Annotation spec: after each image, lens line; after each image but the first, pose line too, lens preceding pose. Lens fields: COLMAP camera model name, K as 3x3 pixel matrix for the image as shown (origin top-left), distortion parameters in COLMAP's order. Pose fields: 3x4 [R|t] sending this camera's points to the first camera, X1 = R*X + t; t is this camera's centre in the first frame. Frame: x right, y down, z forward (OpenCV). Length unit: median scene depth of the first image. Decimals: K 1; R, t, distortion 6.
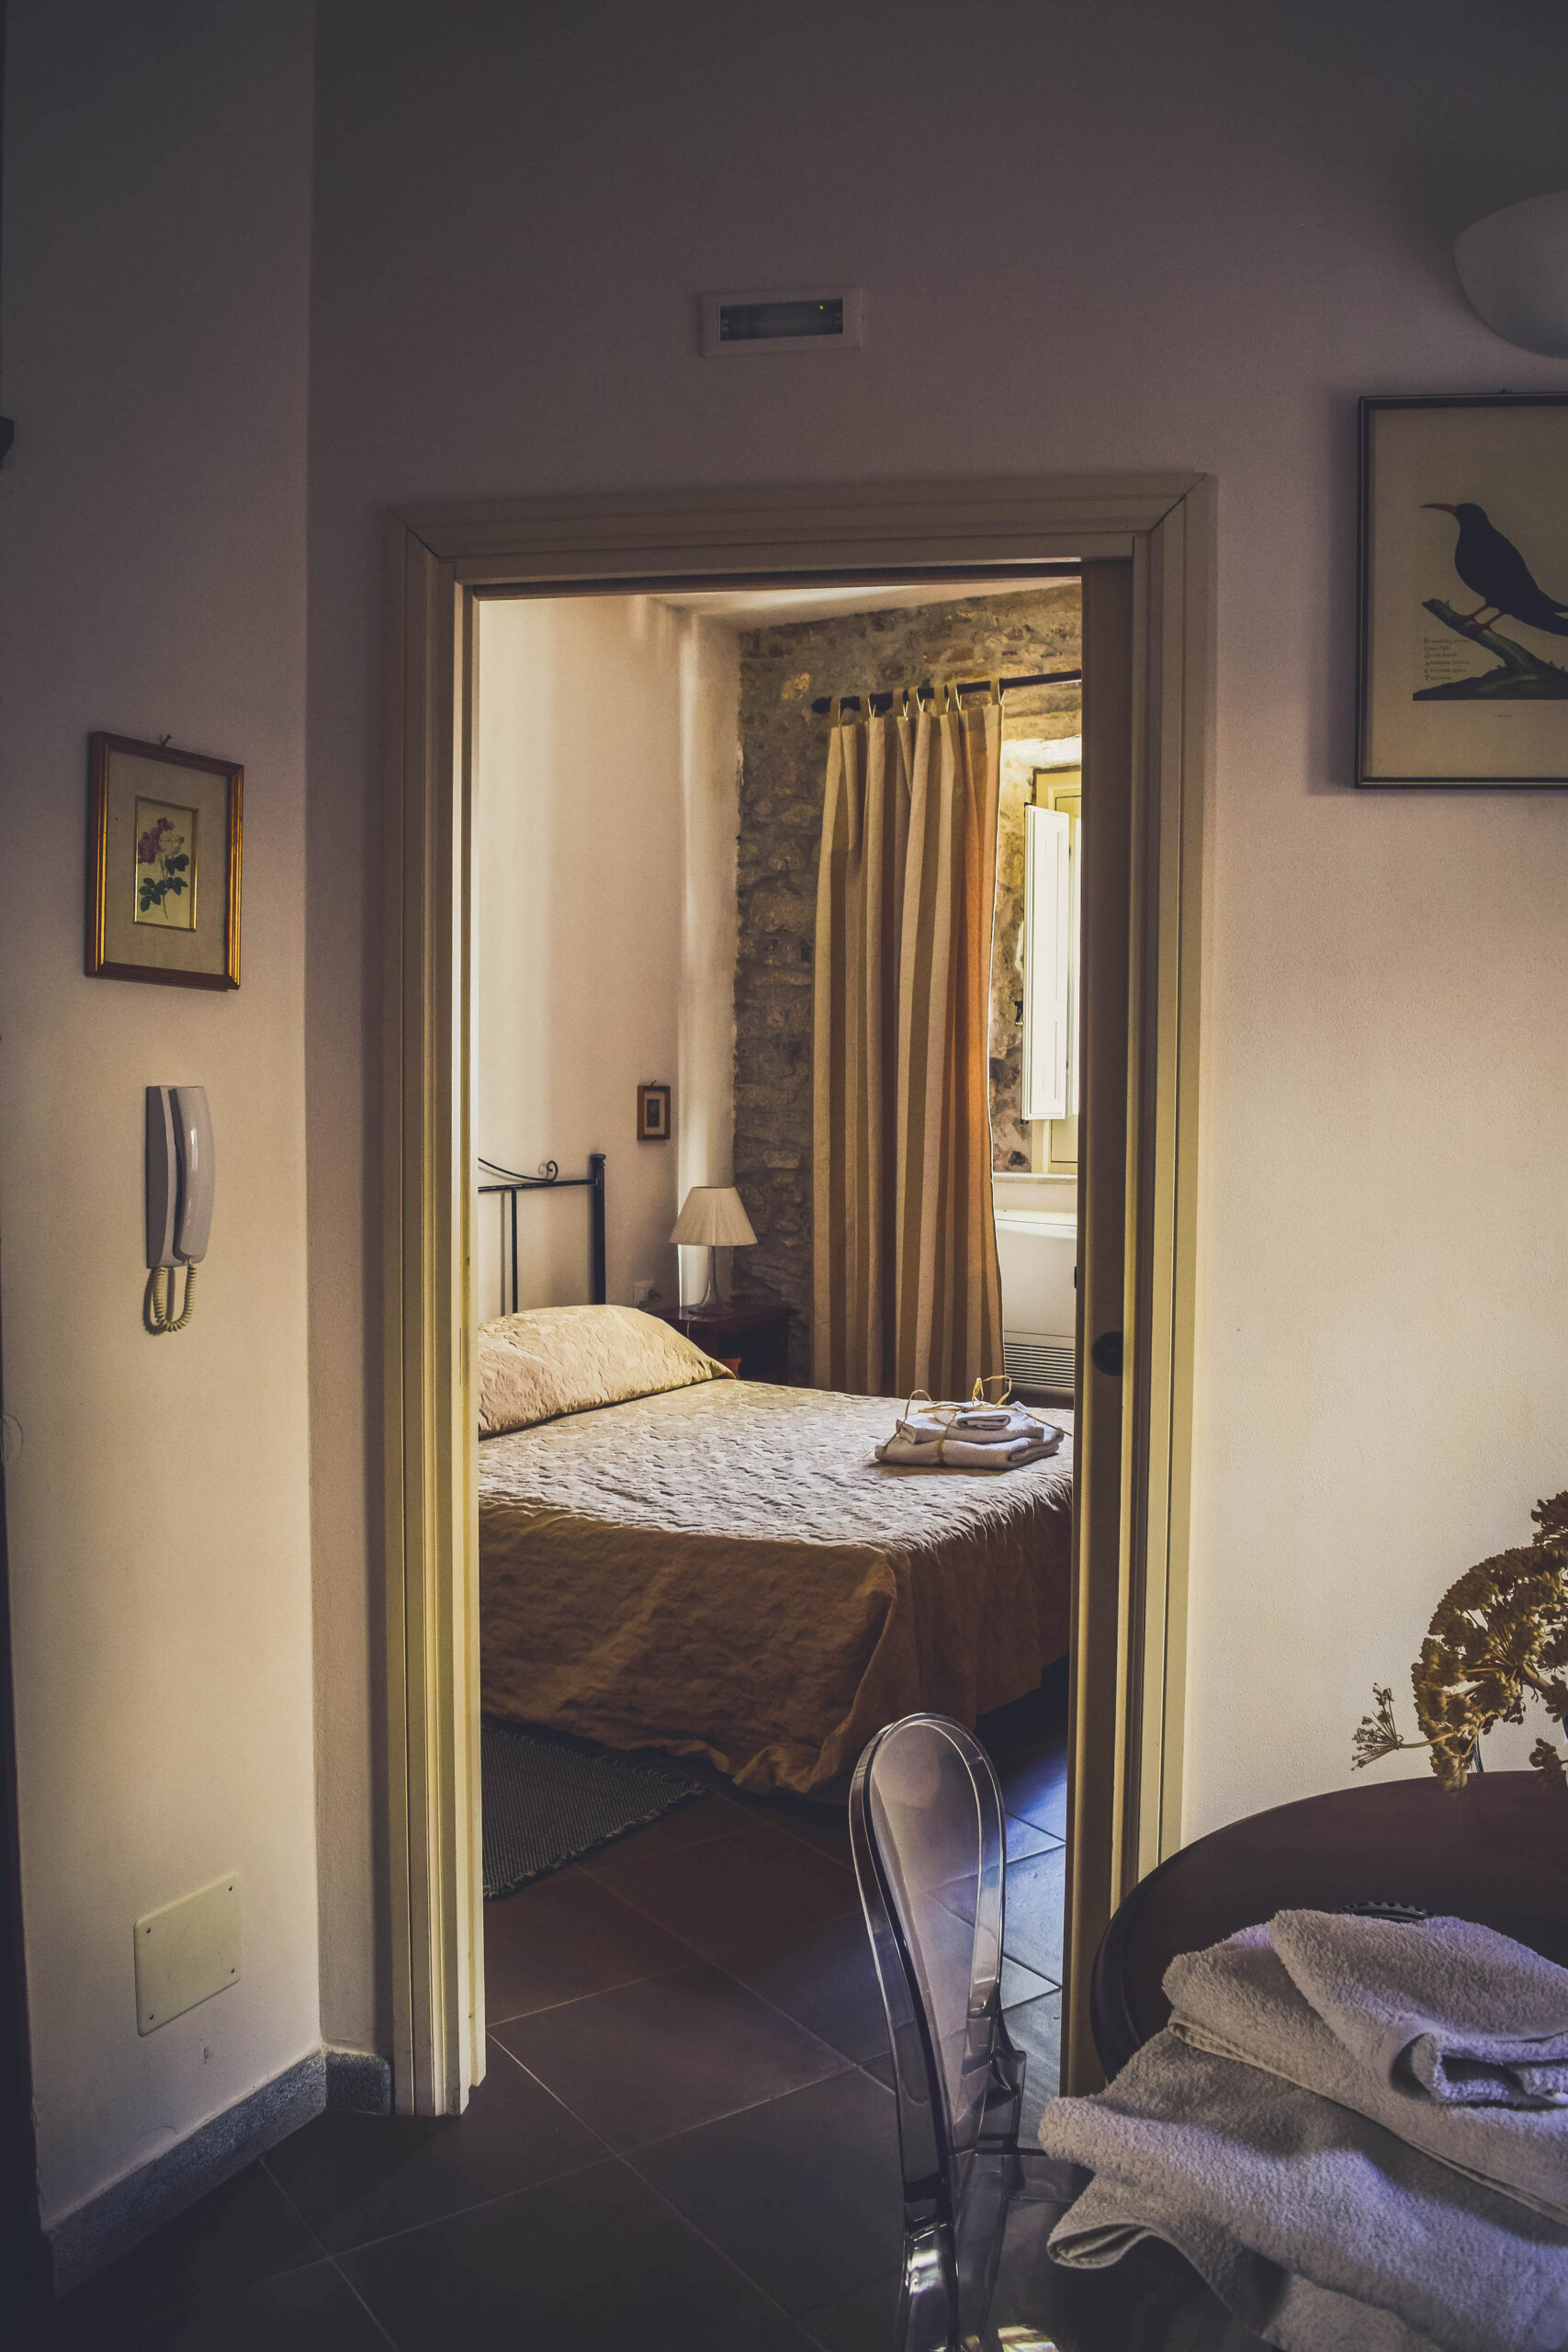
lens RADIAL K [[1838.7, 0, 784.0], [0, 1838.7, 1176.0], [0, 0, 1]] dist [-0.105842, 0.027788]
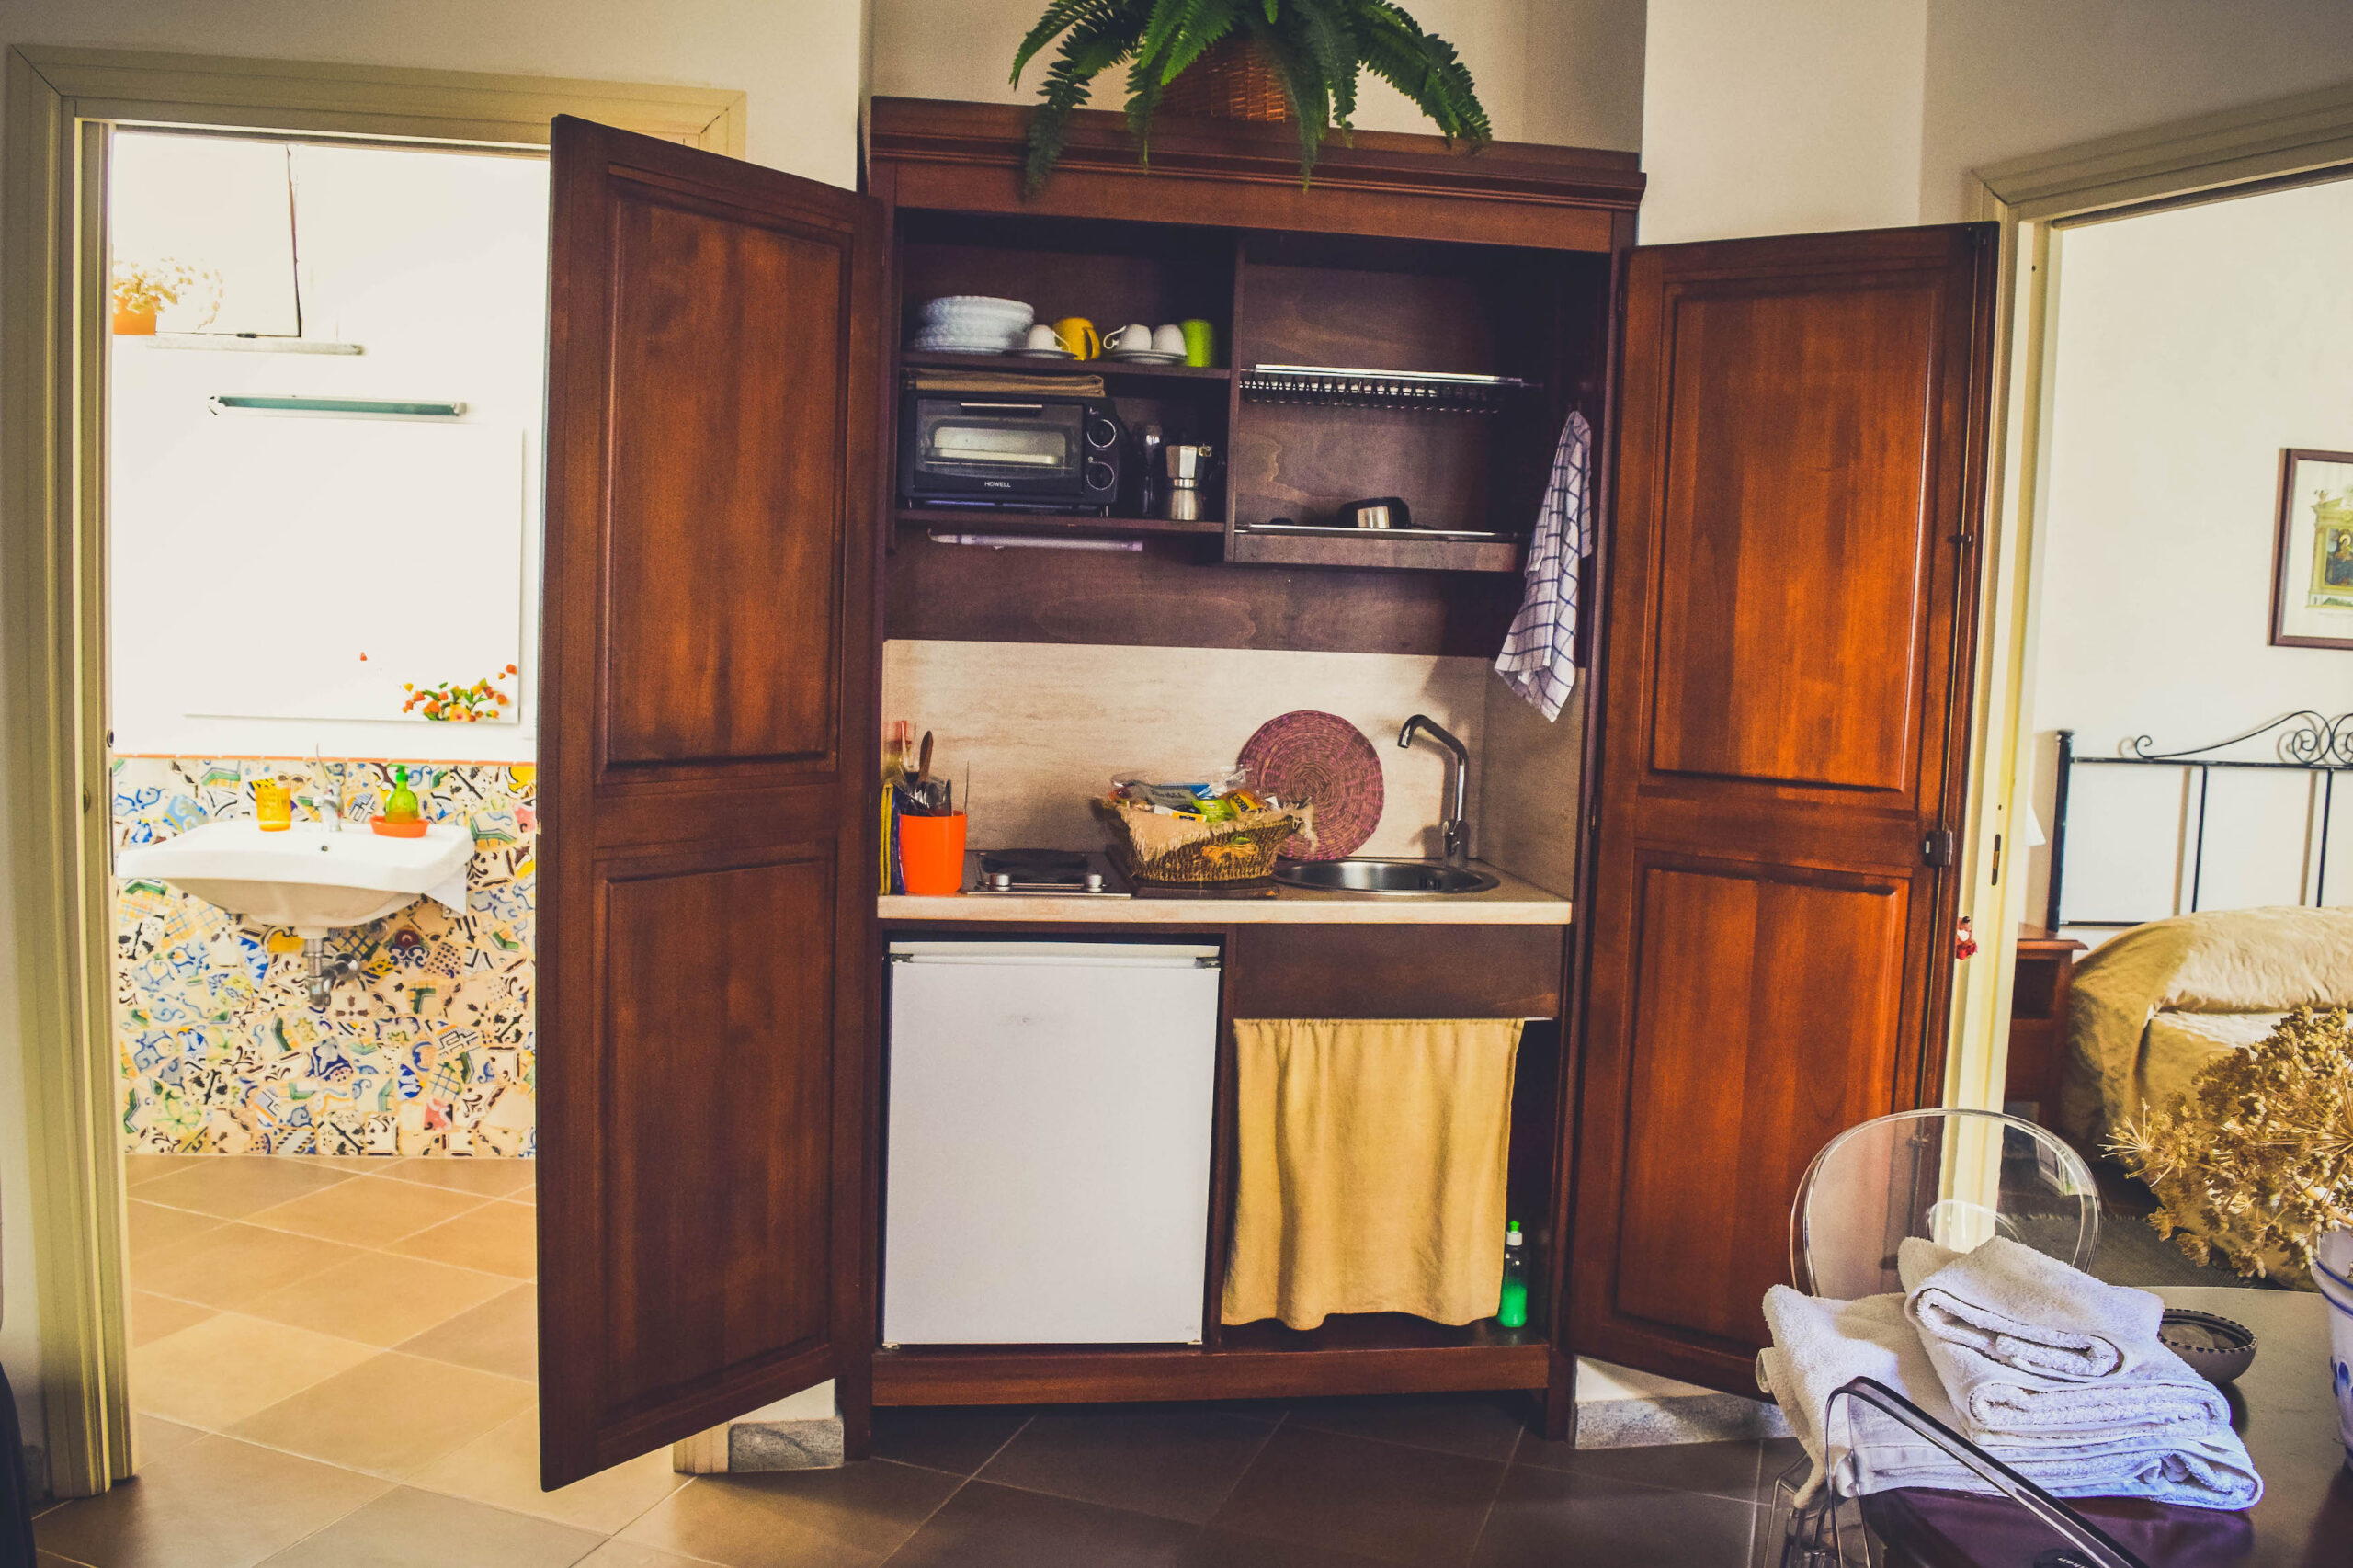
lens RADIAL K [[1839.7, 0, 1176.5], [0, 1839.7, 784.0], [0, 0, 1]] dist [-0.105842, 0.027788]
pose [[0.575361, 0.086718, -0.813289, 0.513850], [-0.071470, 0.995890, 0.055627, 0.023215], [0.814771, 0.026120, 0.579194, -0.151051]]
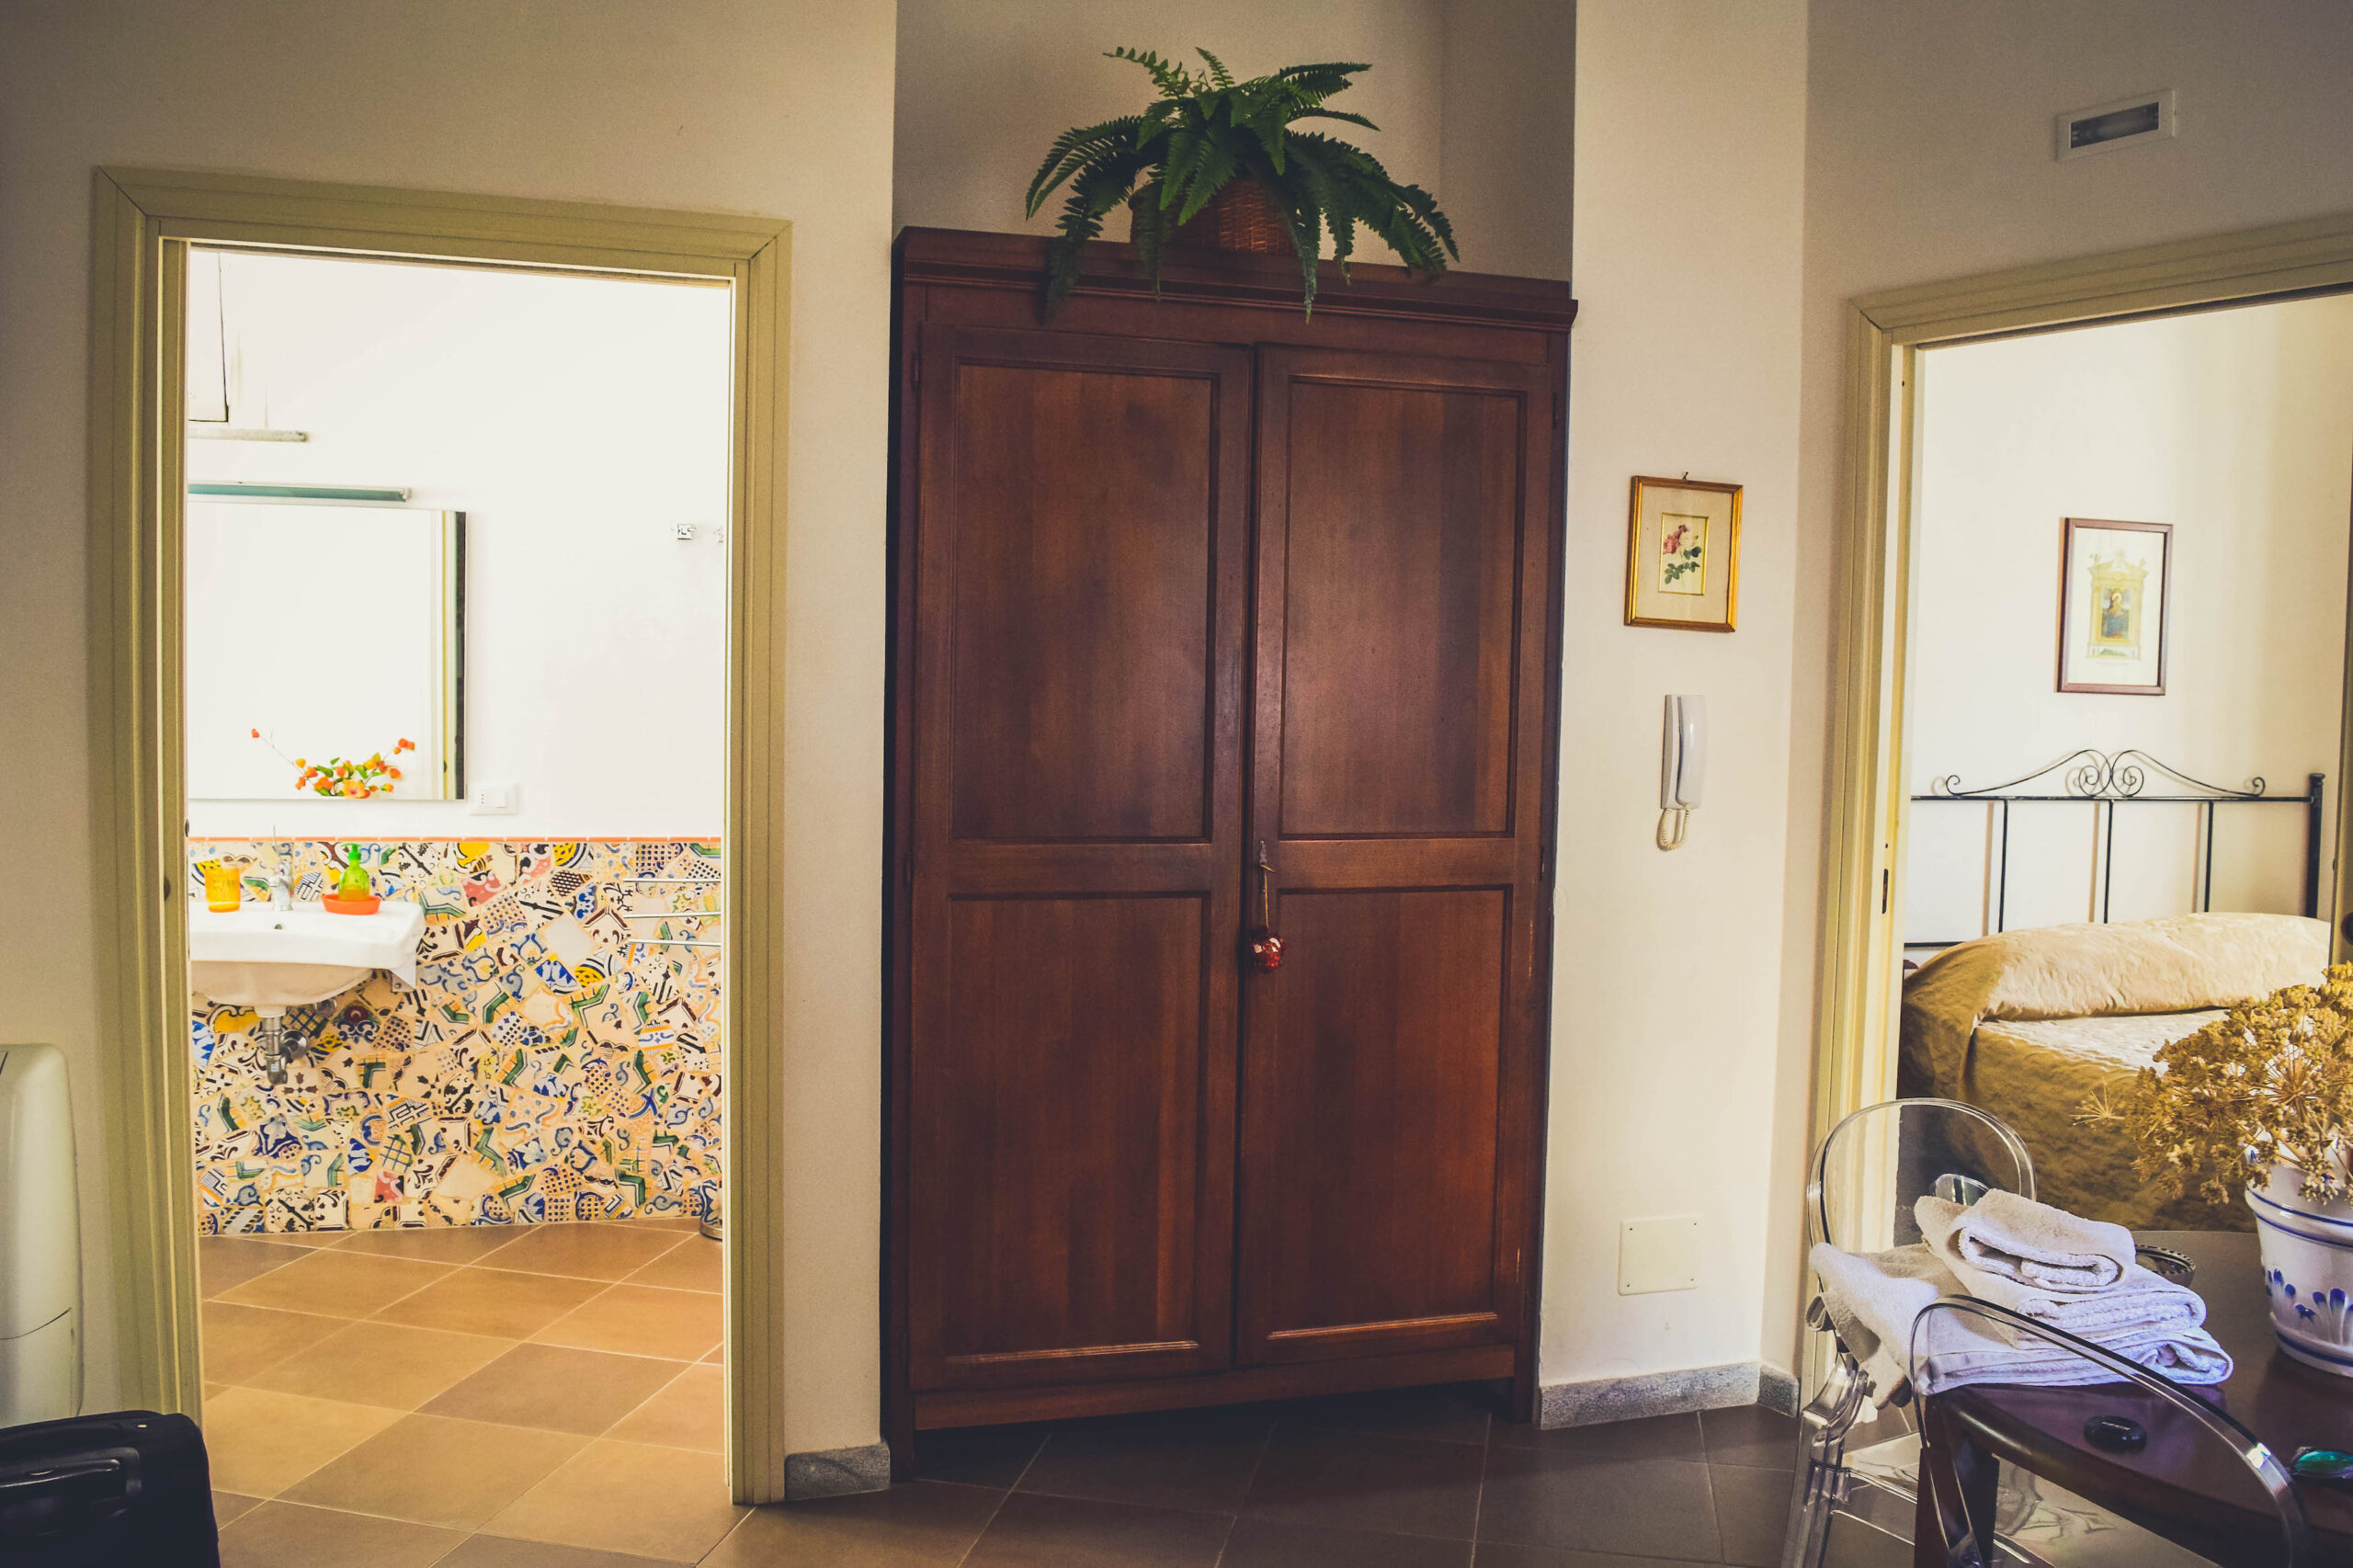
lens RADIAL K [[1839.7, 0, 1176.5], [0, 1839.7, 784.0], [0, 0, 1]] dist [-0.105842, 0.027788]
pose [[0.676253, 0.050767, -0.734918, 0.509549], [-0.052185, 0.998418, 0.020950, 0.017099], [0.734819, 0.024184, 0.677832, -0.376846]]
